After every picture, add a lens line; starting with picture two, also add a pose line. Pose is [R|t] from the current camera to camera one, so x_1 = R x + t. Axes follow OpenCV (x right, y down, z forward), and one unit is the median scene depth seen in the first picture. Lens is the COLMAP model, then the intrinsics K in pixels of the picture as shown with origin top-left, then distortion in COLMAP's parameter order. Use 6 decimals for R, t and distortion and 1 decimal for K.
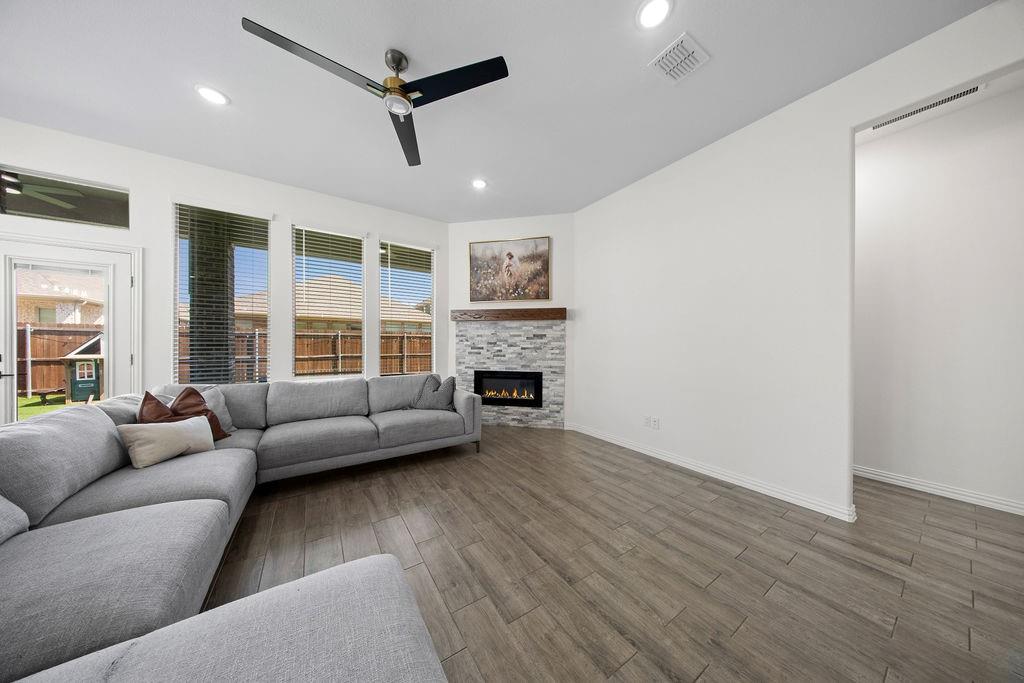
lens RADIAL K [[301.8, 0, 512.6], [0, 301.8, 344.8], [0, 0, 1]] dist [0.006252, -0.000023]
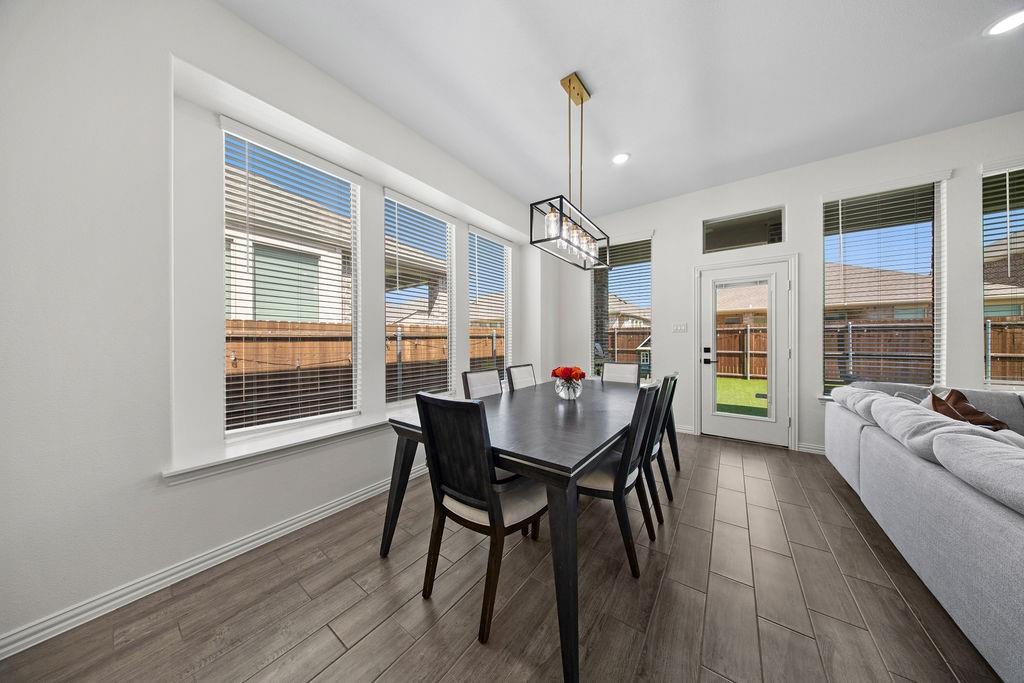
lens RADIAL K [[300.6, 0, 512.0], [0, 300.6, 341.5], [0, 0, 1]] dist [-0.001085, -0.000076]
pose [[0.346939, -0.002589, -0.937884, -0.366192], [0.005403, 0.999985, -0.000762, 0.000049], [0.937872, -0.004803, 0.346948, -0.244869]]
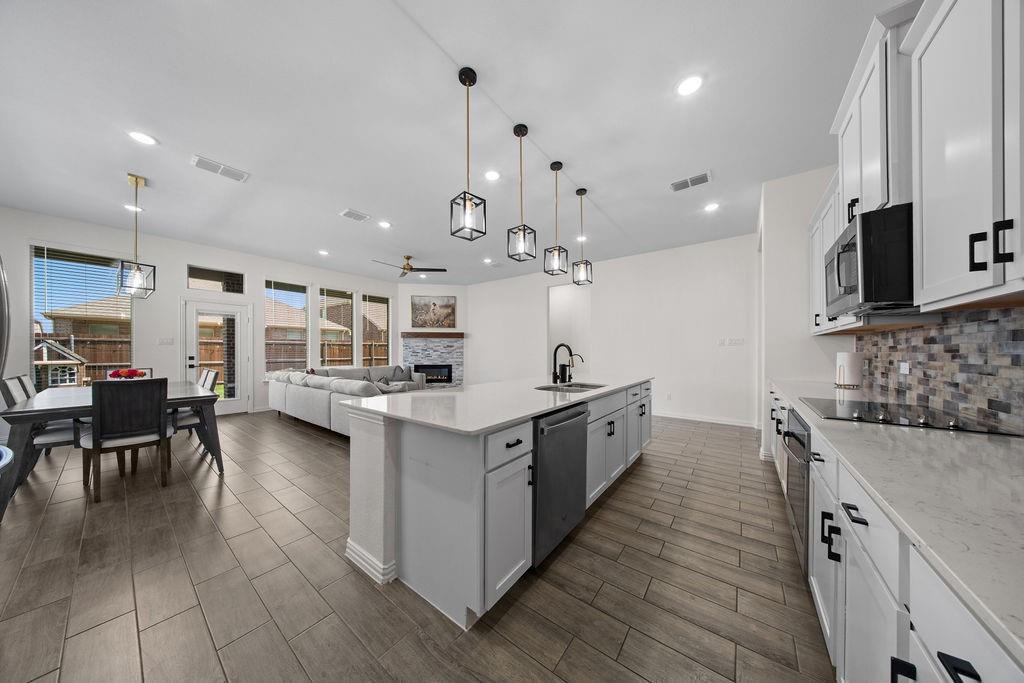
lens RADIAL K [[301.9, 0, 514.5], [0, 301.9, 351.4], [0, 0, 1]] dist [-0.000433, -0.000091]
pose [[0.942165, -0.004079, 0.335126, -0.172436], [0.003334, 0.999991, 0.002800, 0.000724], [-0.335134, -0.001520, 0.942169, -0.973659]]
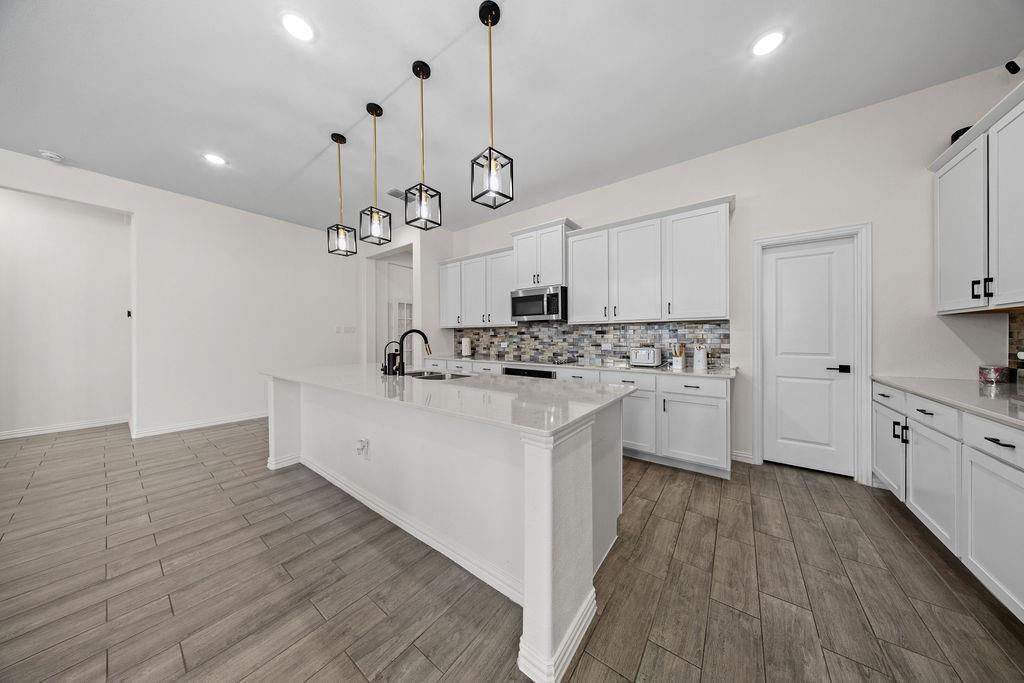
lens RADIAL K [[304.4, 0, 515.0], [0, 304.4, 336.4], [0, 0, 1]] dist [0.000977, 0.000027]
pose [[-0.343035, 0.000022, 0.939323, -0.463287], [0.000203, 1.000000, 0.000051, 0.000370], [-0.939323, 0.000209, -0.343035, -0.411595]]
